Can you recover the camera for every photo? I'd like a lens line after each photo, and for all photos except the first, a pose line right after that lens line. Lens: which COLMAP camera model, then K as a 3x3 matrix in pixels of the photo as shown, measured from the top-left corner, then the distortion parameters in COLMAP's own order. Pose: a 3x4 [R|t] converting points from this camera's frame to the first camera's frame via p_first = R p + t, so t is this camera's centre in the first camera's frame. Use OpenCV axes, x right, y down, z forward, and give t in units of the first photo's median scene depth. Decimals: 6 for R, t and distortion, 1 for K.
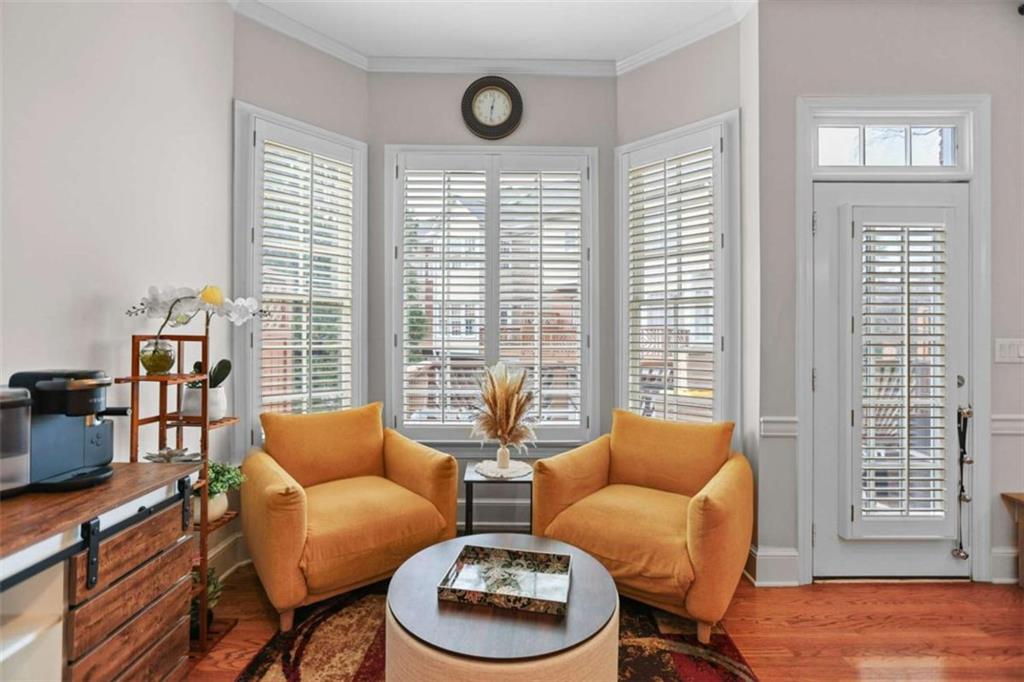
lens RADIAL K [[473.5, 0, 516.6], [0, 473.5, 327.9], [0, 0, 1]] dist [-0.011391, 0.007478]
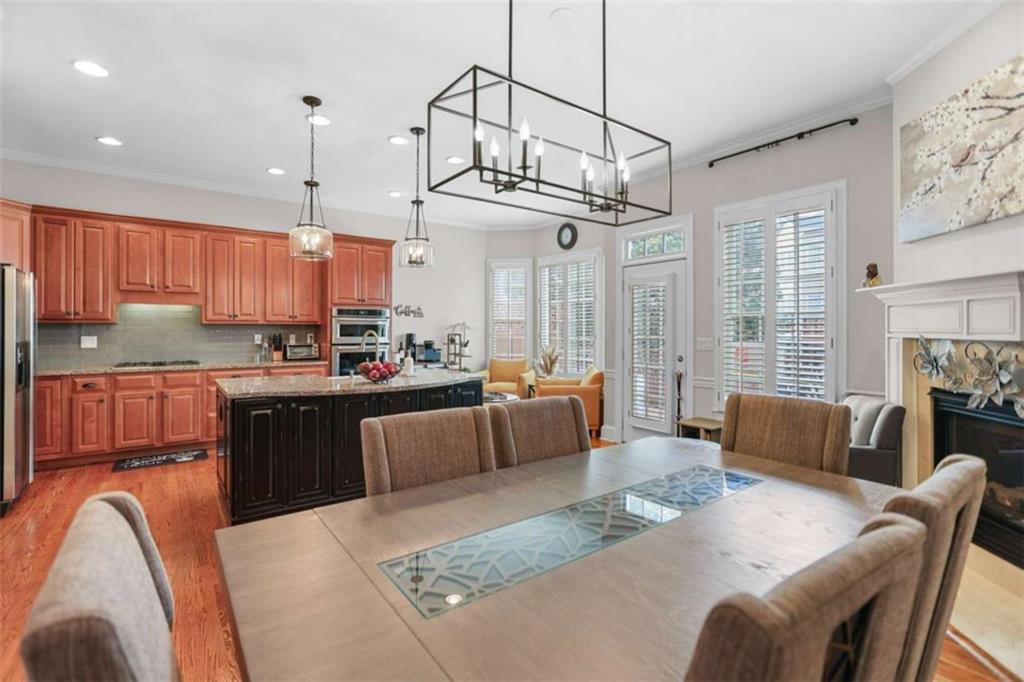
lens RADIAL K [[473.5, 0, 520.1], [0, 473.5, 325.1], [0, 0, 1]] dist [-0.011391, 0.007478]
pose [[0.593787, -0.005102, -0.804606, 2.163420], [0.023747, 0.999655, 0.011187, -0.069225], [0.804272, -0.025749, 0.593703, -0.755418]]
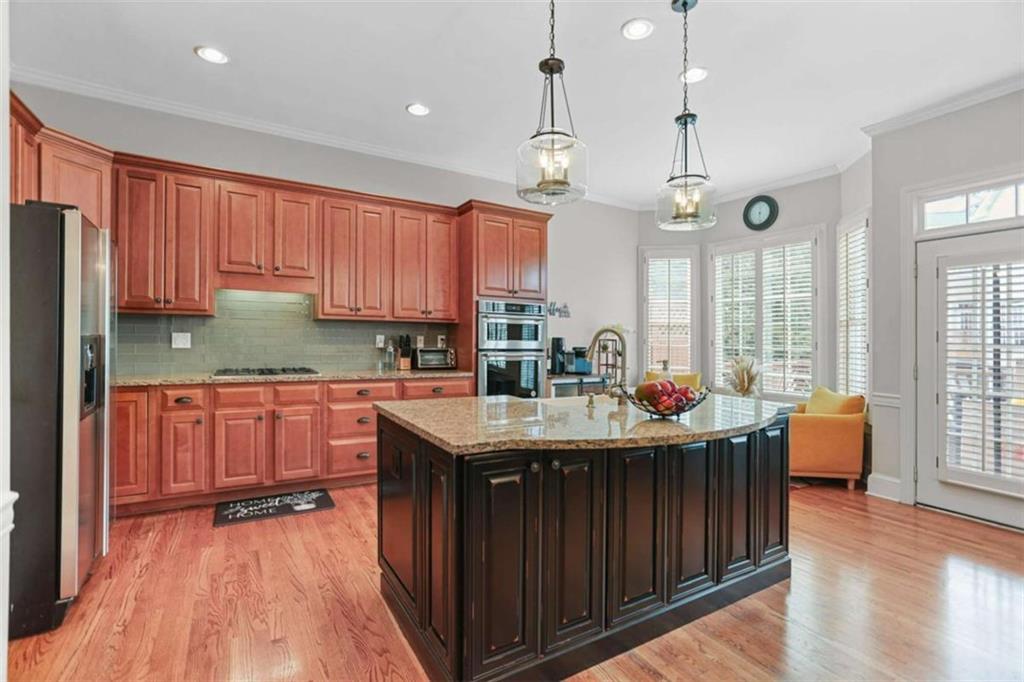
lens RADIAL K [[473.5, 0, 515.5], [0, 473.5, 339.6], [0, 0, 1]] dist [-0.011391, 0.007478]
pose [[0.503210, 0.013365, -0.864061, 1.288039], [0.009715, 0.999730, 0.021121, -0.041846], [0.864110, -0.019022, 0.502944, -0.878695]]
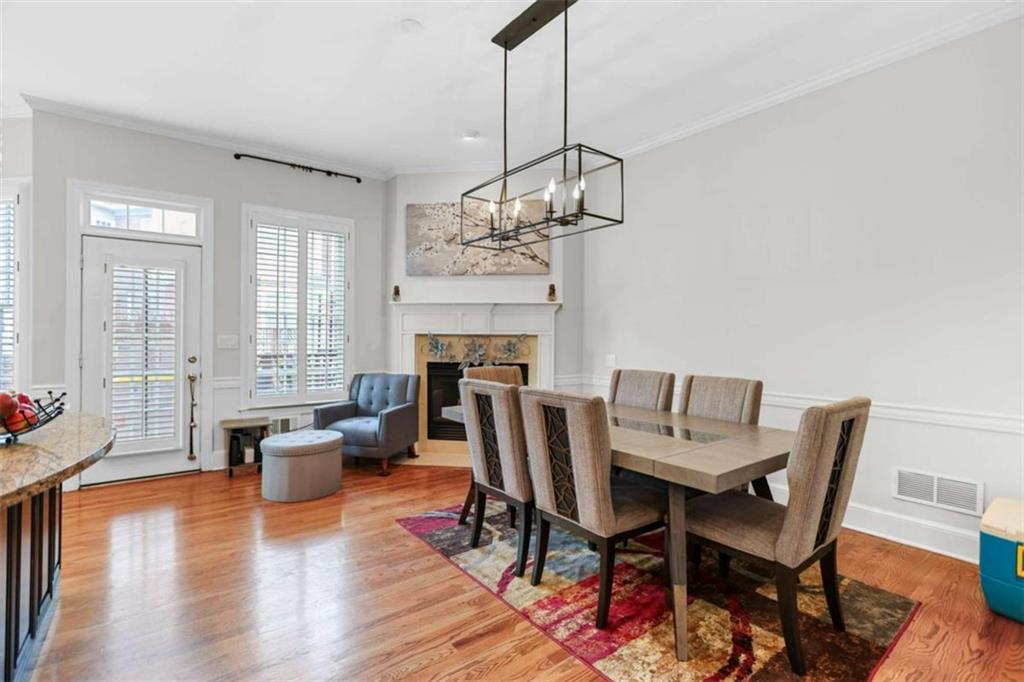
lens RADIAL K [[473.5, 0, 505.7], [0, 473.5, 337.2], [0, 0, 1]] dist [-0.011391, 0.007478]
pose [[0.804502, 0.006465, 0.593915, 0.833421], [-0.022979, 0.999531, 0.020247, -0.033615], [-0.593505, -0.029937, 0.804273, -1.105550]]
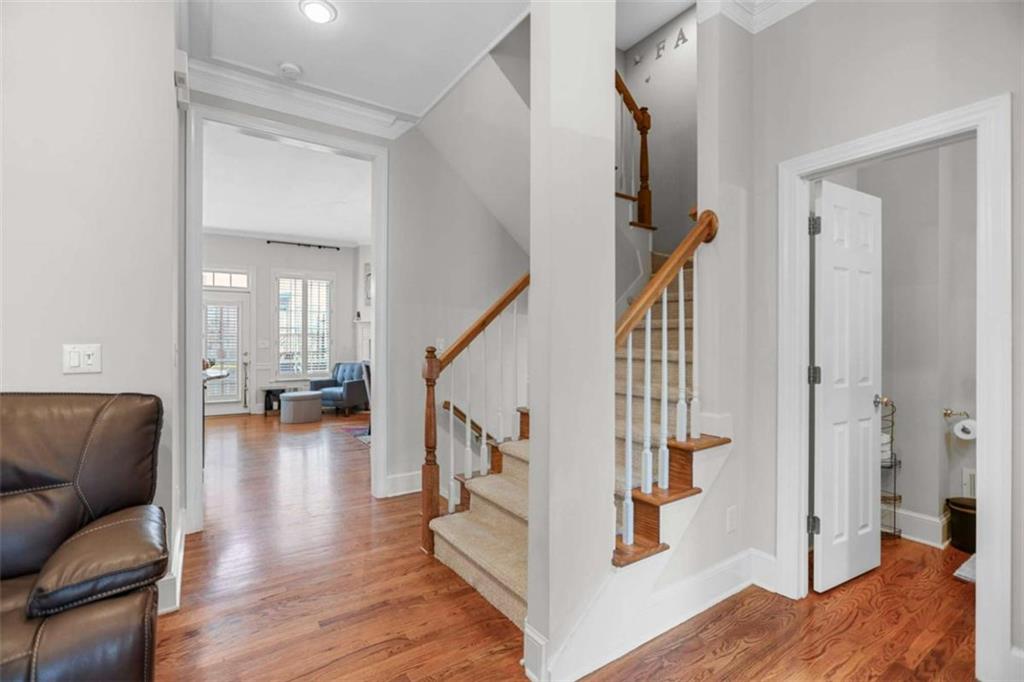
lens RADIAL K [[473.5, 0, 506.5], [0, 473.5, 340.0], [0, 0, 1]] dist [-0.011391, 0.007478]
pose [[0.838371, 0.001212, 0.545098, 0.669458], [-0.020712, 0.999346, 0.029635, -0.119708], [-0.544706, -0.036135, 0.837848, -2.746546]]
